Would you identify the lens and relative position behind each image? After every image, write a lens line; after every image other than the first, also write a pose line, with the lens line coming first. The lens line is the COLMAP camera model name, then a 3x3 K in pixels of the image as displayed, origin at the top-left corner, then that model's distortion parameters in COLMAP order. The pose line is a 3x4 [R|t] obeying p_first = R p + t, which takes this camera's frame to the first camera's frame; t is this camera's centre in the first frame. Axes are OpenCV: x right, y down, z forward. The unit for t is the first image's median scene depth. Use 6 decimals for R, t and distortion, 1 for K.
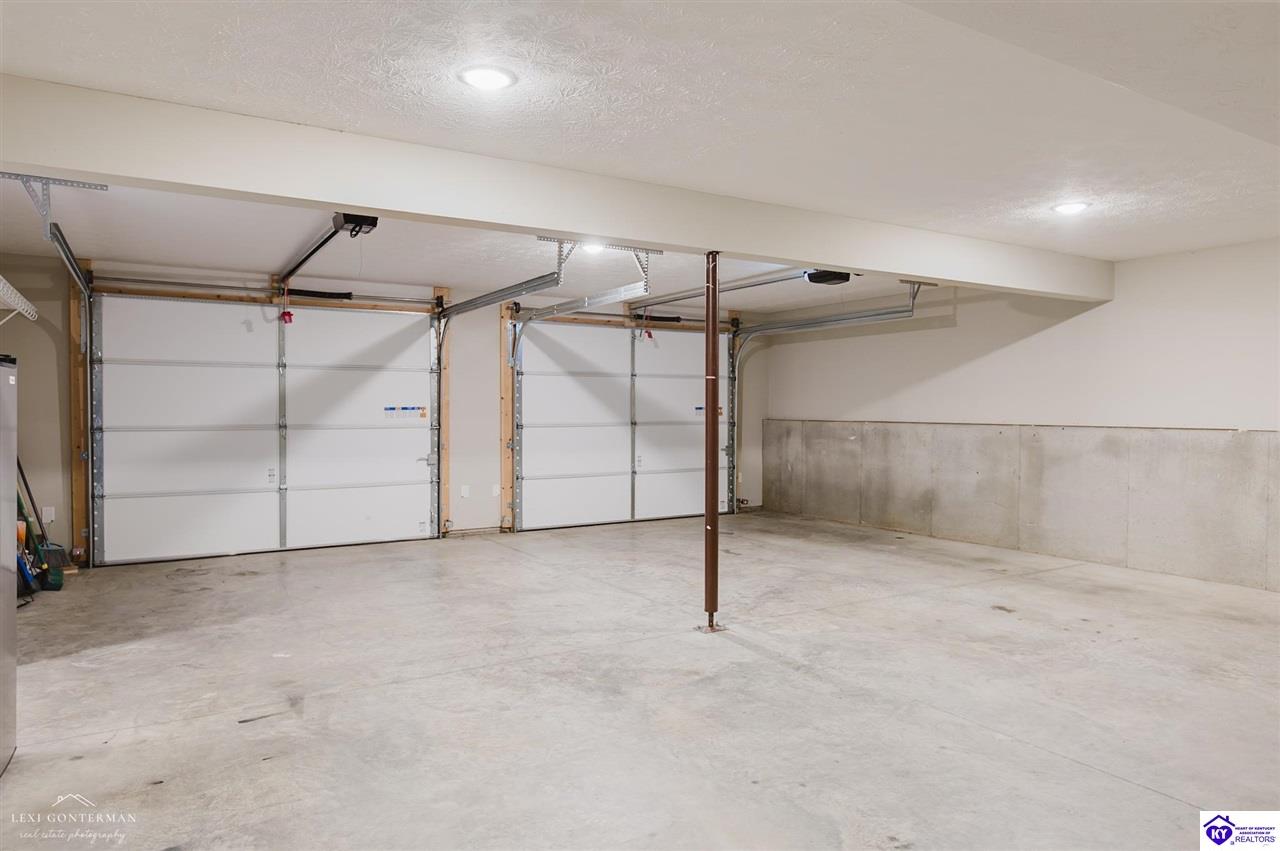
lens RADIAL K [[819.4, 0, 639.1], [0, 819.4, 423.9], [0, 0, 1]] dist [-0.004188, -0.009390]
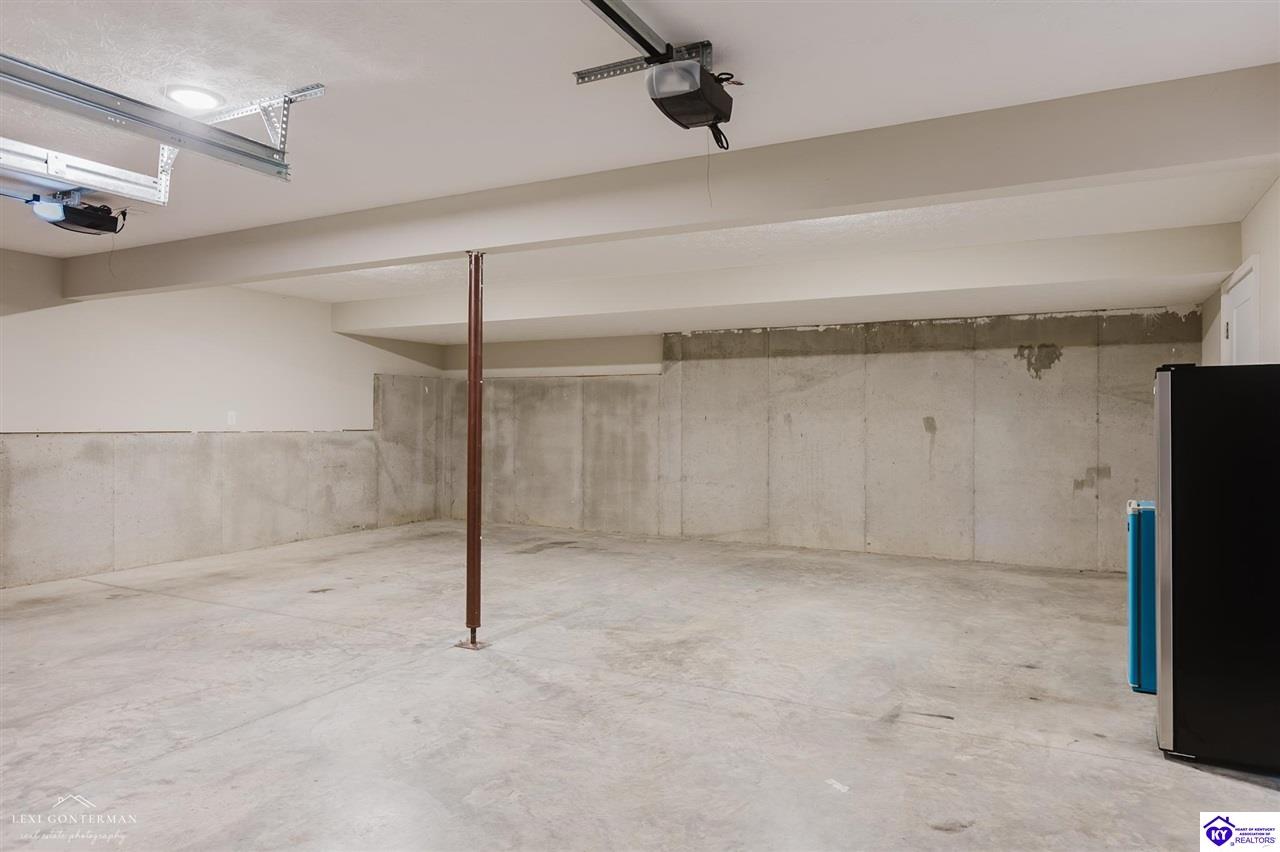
lens RADIAL K [[819.4, 0, 638.8], [0, 819.4, 421.1], [0, 0, 1]] dist [-0.004188, -0.009390]
pose [[-0.521055, -0.005868, 0.853503, -1.022859], [0.011360, 0.999840, 0.013809, -0.027267], [-0.853448, 0.016891, -0.520905, 1.645079]]
